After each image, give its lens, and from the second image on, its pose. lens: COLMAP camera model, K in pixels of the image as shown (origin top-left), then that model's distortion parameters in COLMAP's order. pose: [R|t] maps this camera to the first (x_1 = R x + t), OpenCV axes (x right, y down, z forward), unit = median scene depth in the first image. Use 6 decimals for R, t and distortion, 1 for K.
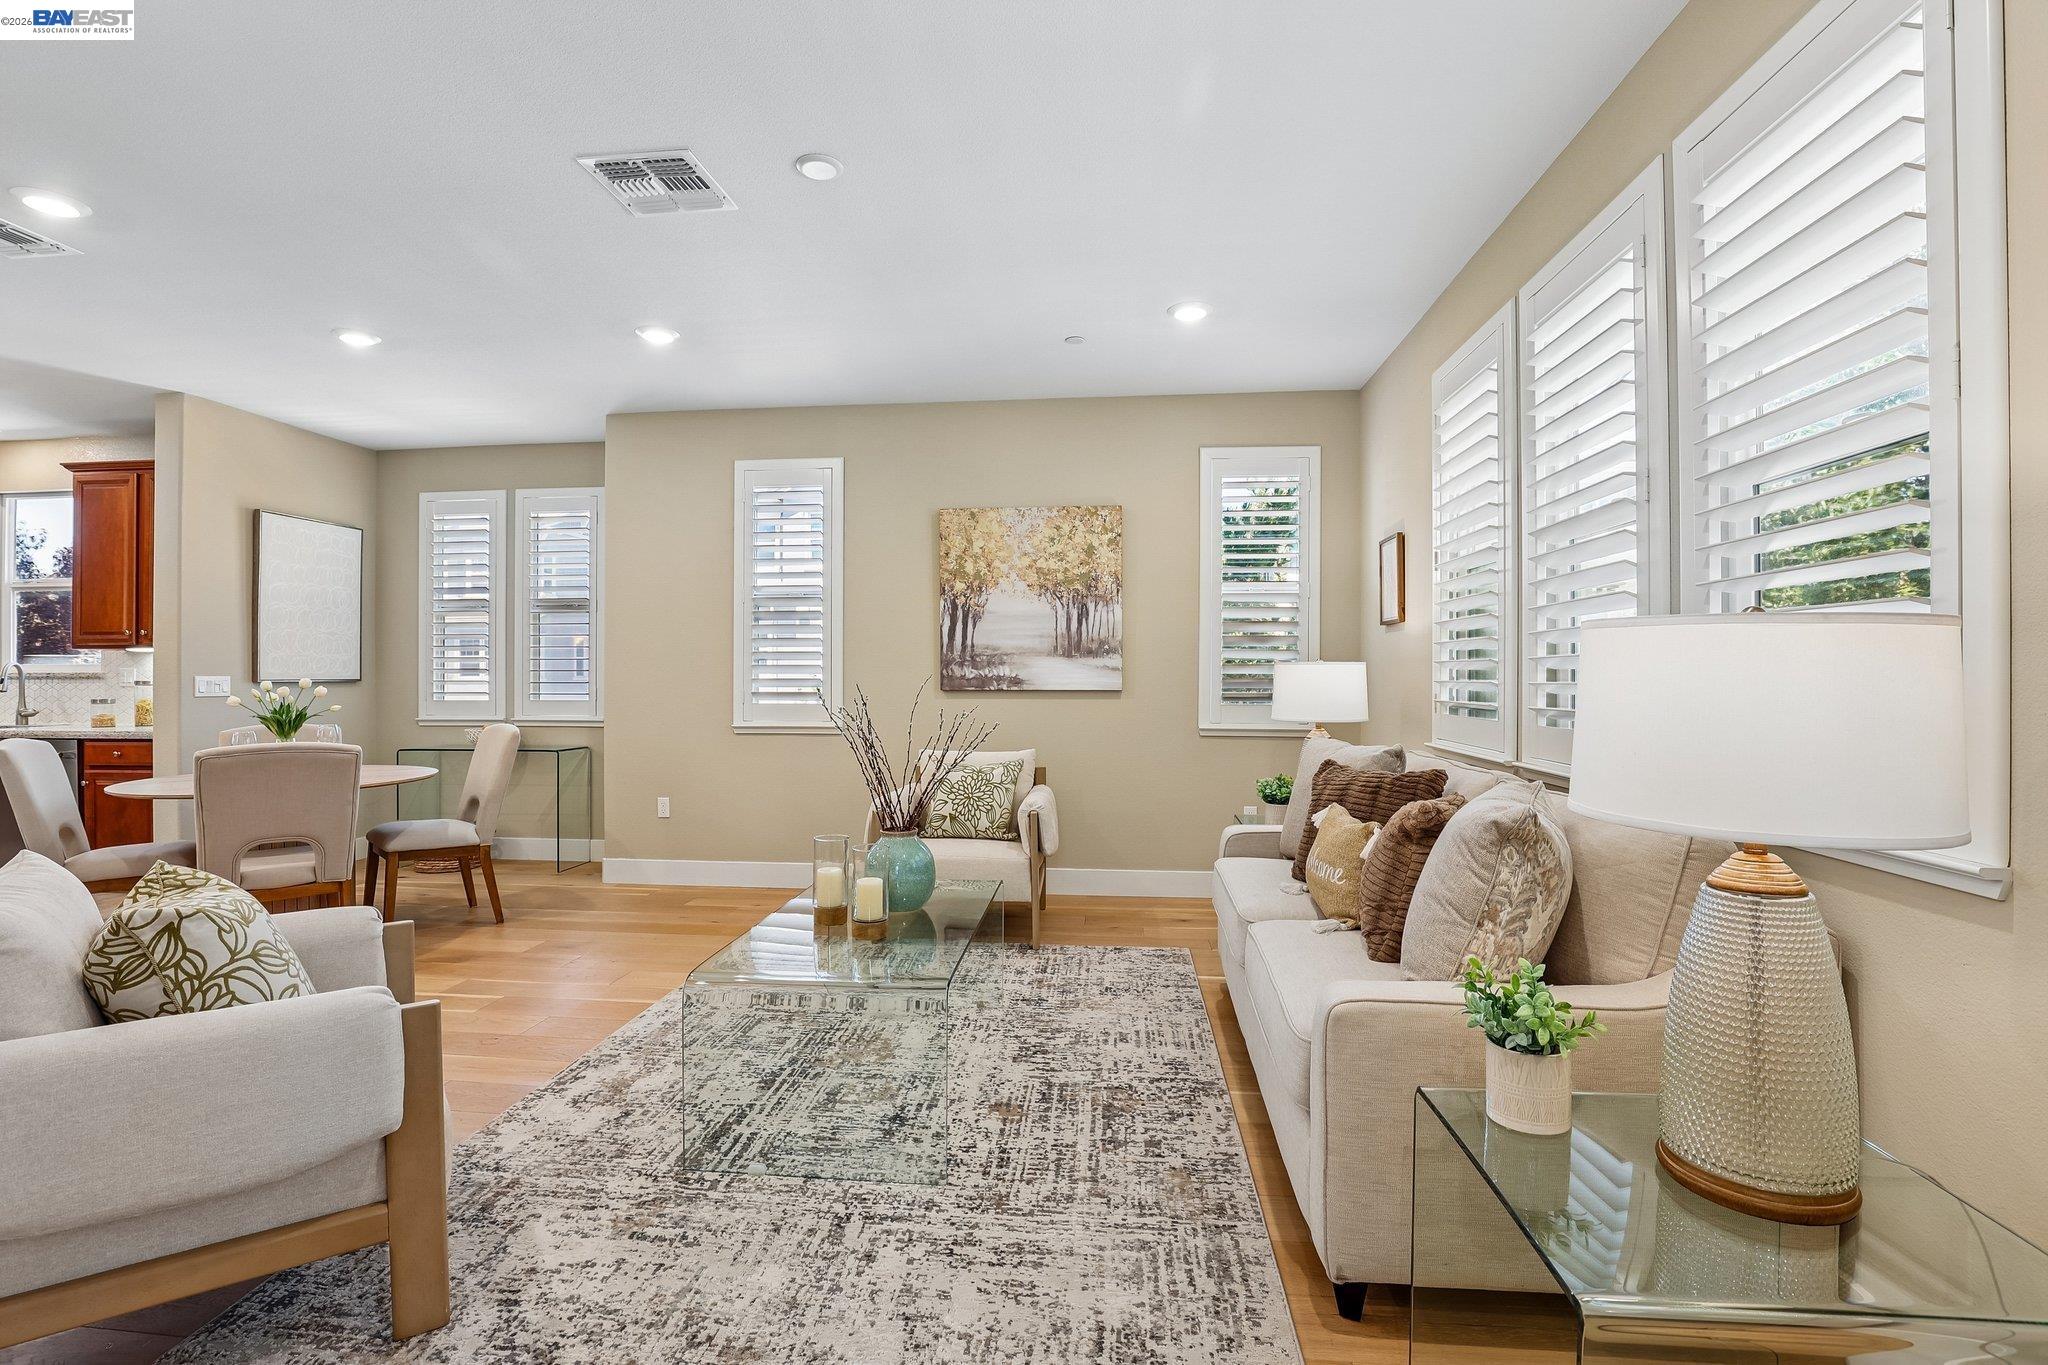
lens RADIAL K [[923.7, 0, 1014.9], [0, 923.7, 669.0], [0, 0, 1]] dist [-0.015214, 0.003550]
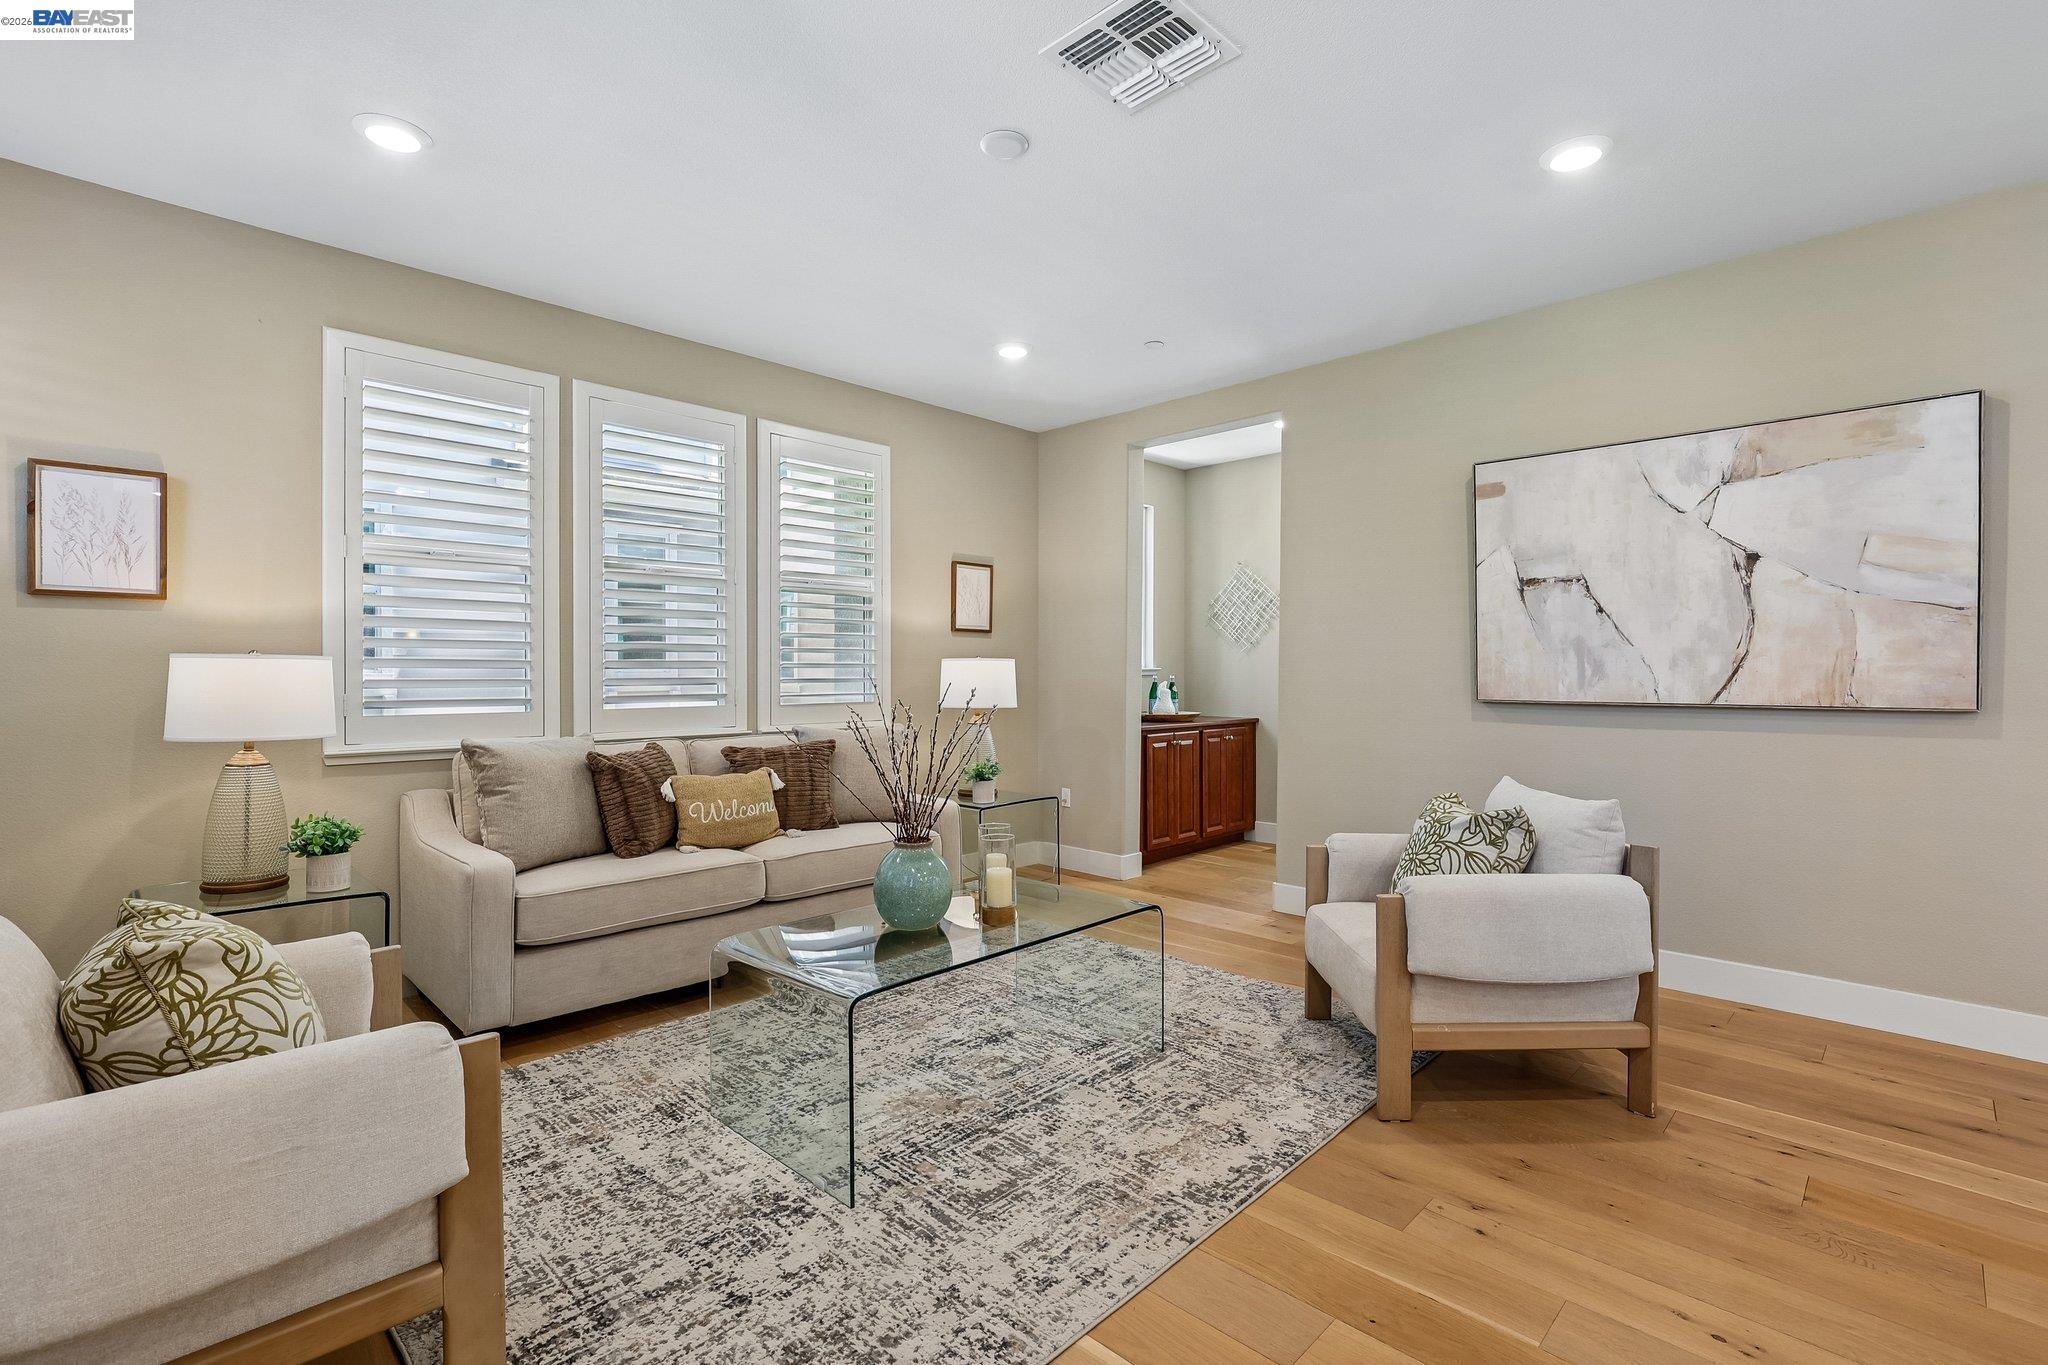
lens RADIAL K [[923.7, 0, 1026.1], [0, 923.7, 683.3], [0, 0, 1]] dist [-0.015214, 0.003550]
pose [[-0.781248, 0.001449, 0.624220, -0.877866], [0.004693, 0.999983, 0.003552, 0.018654], [-0.624204, 0.005705, -0.781241, 1.833065]]
